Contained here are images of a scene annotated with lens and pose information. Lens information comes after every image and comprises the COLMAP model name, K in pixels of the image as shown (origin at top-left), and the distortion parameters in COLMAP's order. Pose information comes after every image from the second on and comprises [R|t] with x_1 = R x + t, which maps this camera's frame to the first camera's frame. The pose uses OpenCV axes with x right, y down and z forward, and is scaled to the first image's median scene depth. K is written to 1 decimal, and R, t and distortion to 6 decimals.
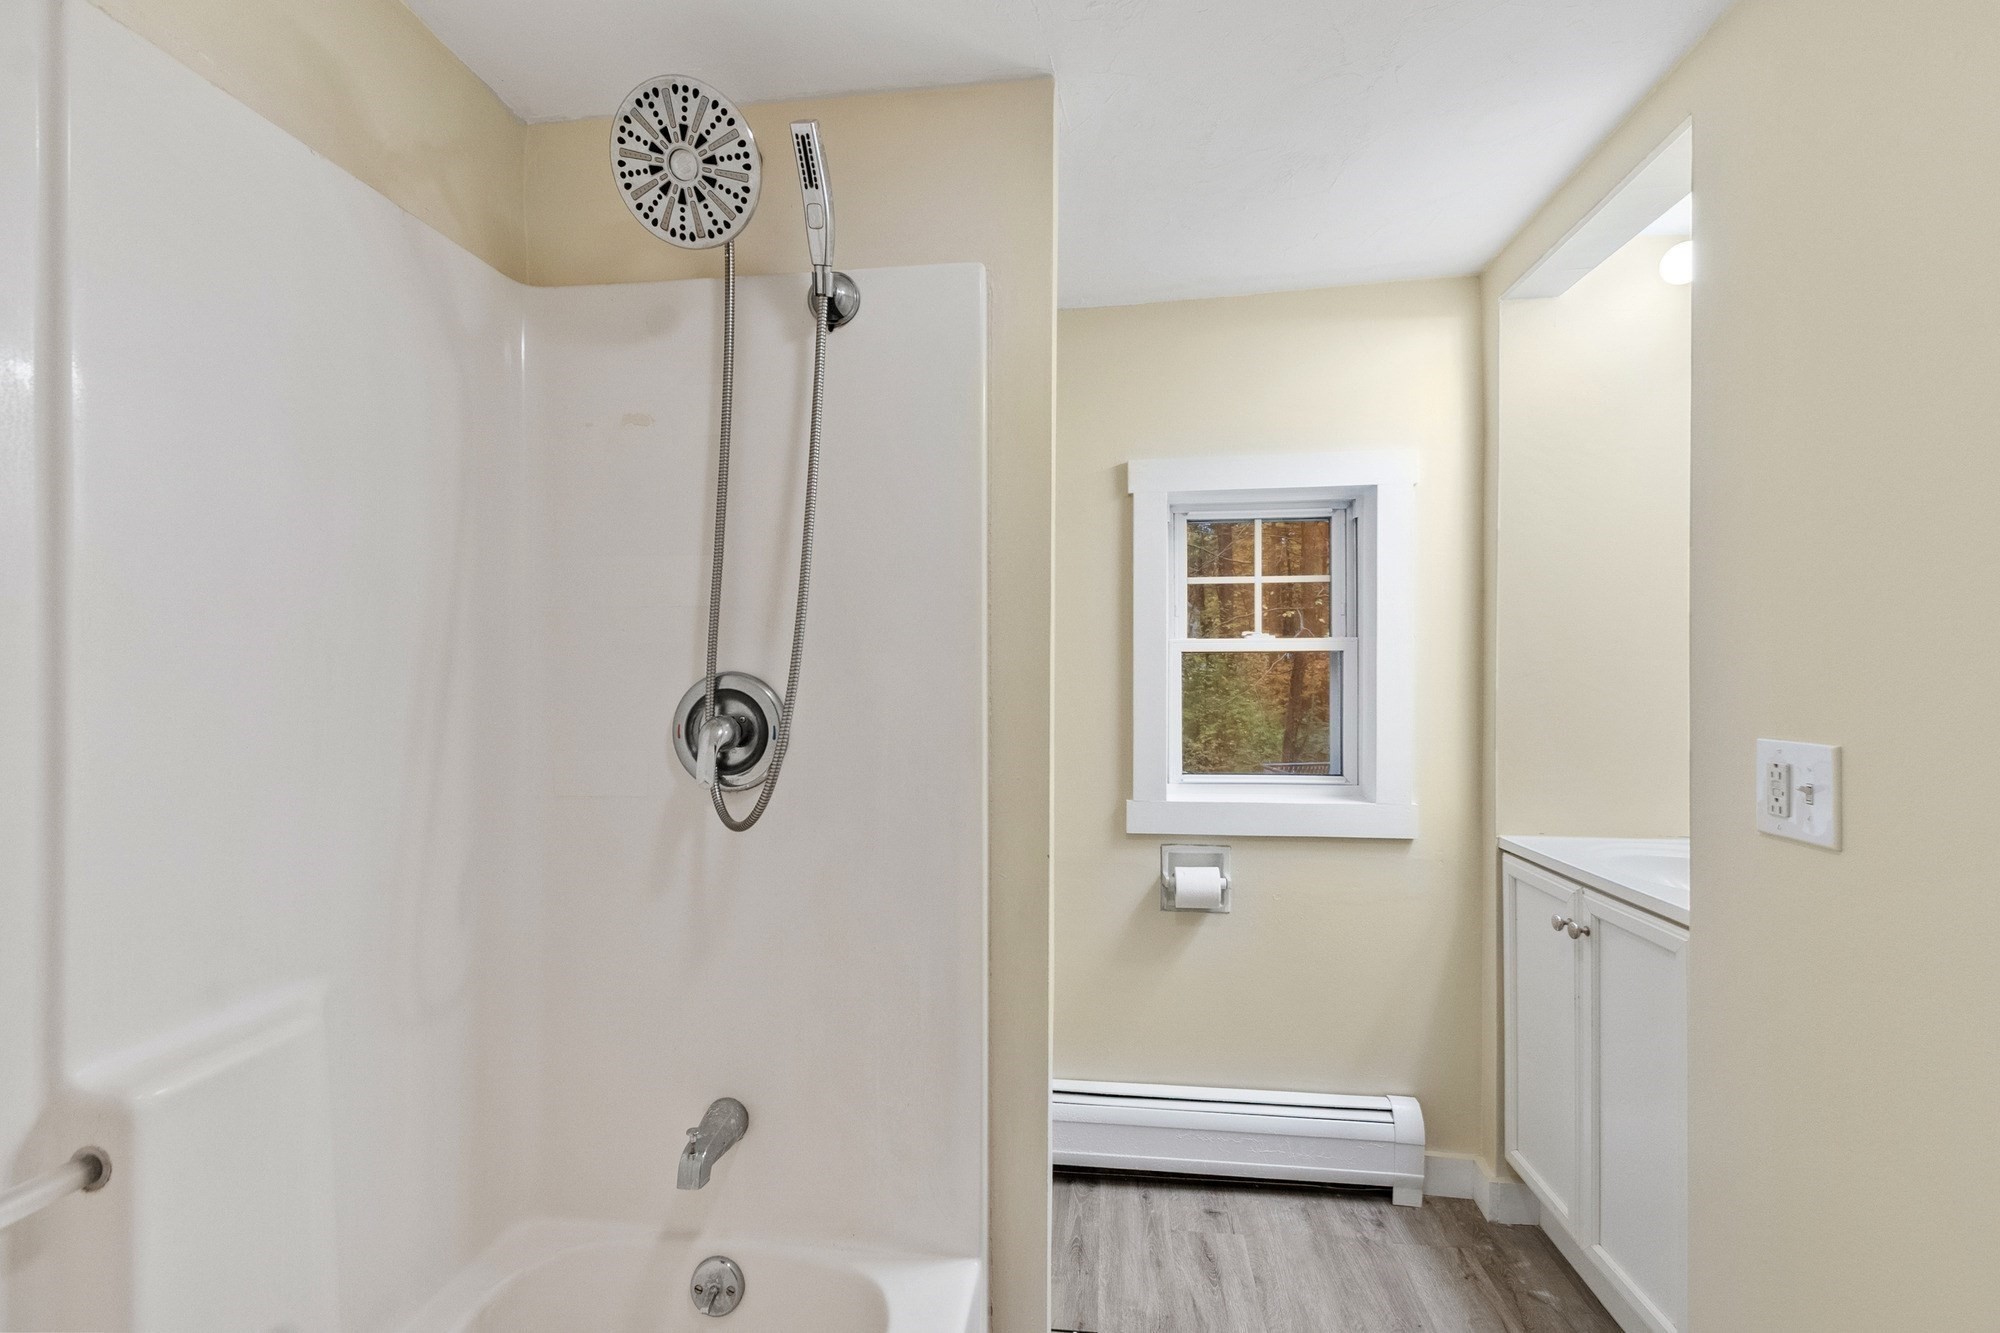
lens RADIAL K [[868.3, 0, 988.3], [0, 868.3, 665.8], [0, 0, 1]] dist [0.001269, 0.000088]
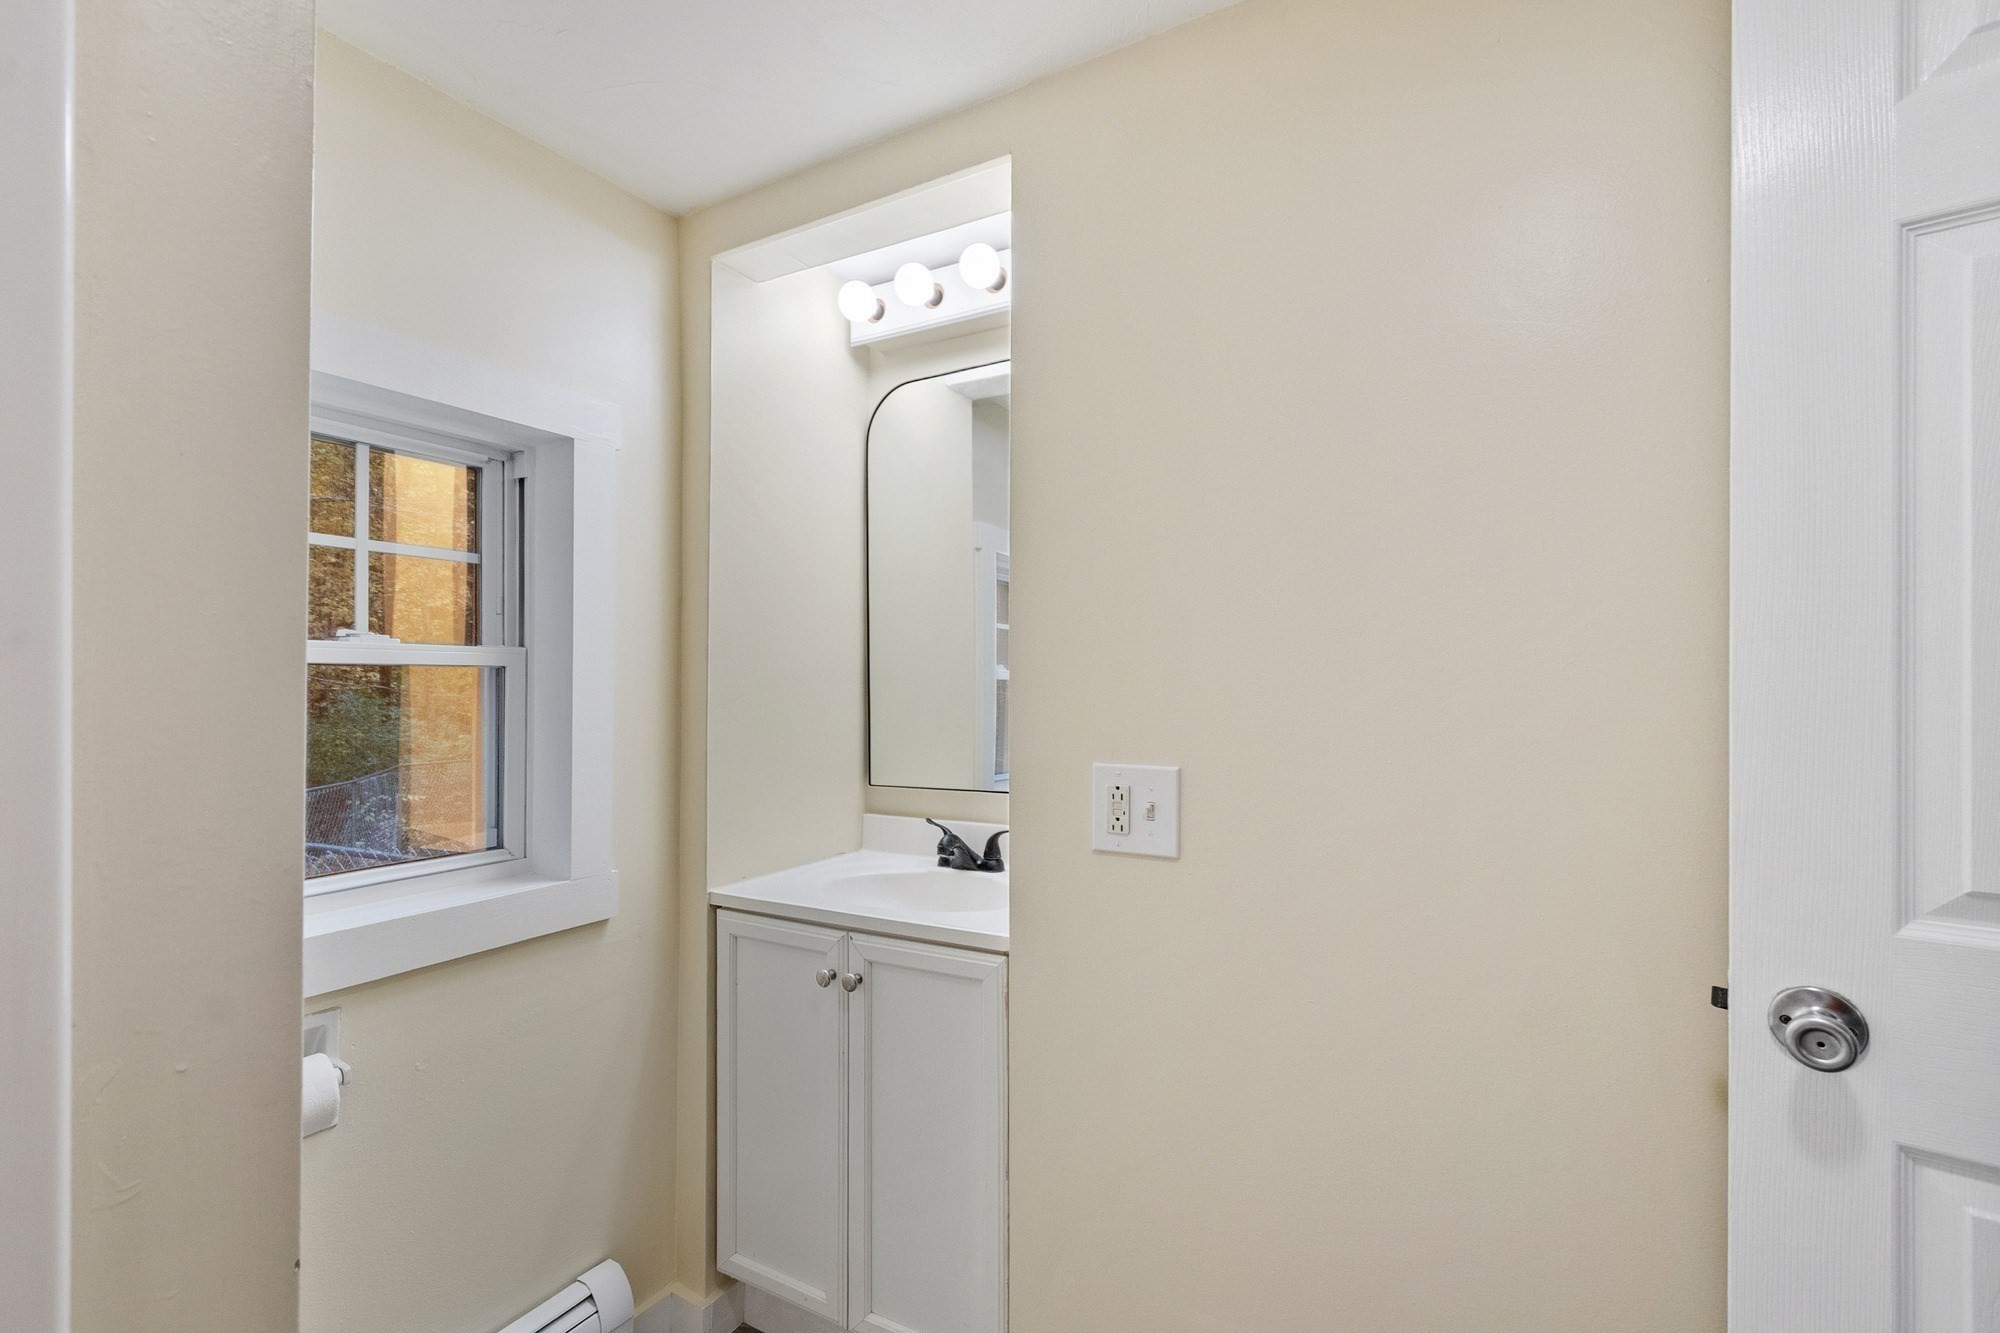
lens RADIAL K [[861.8, 0, 1000.0], [0, 861.8, 666.5], [0, 0, 1]] dist [-0.001322, -0.000169]
pose [[0.375643, 0.014143, 0.926656, -0.100731], [-0.008391, 0.999894, -0.011860, -0.015439], [-0.926726, -0.003320, 0.375722, 0.496372]]
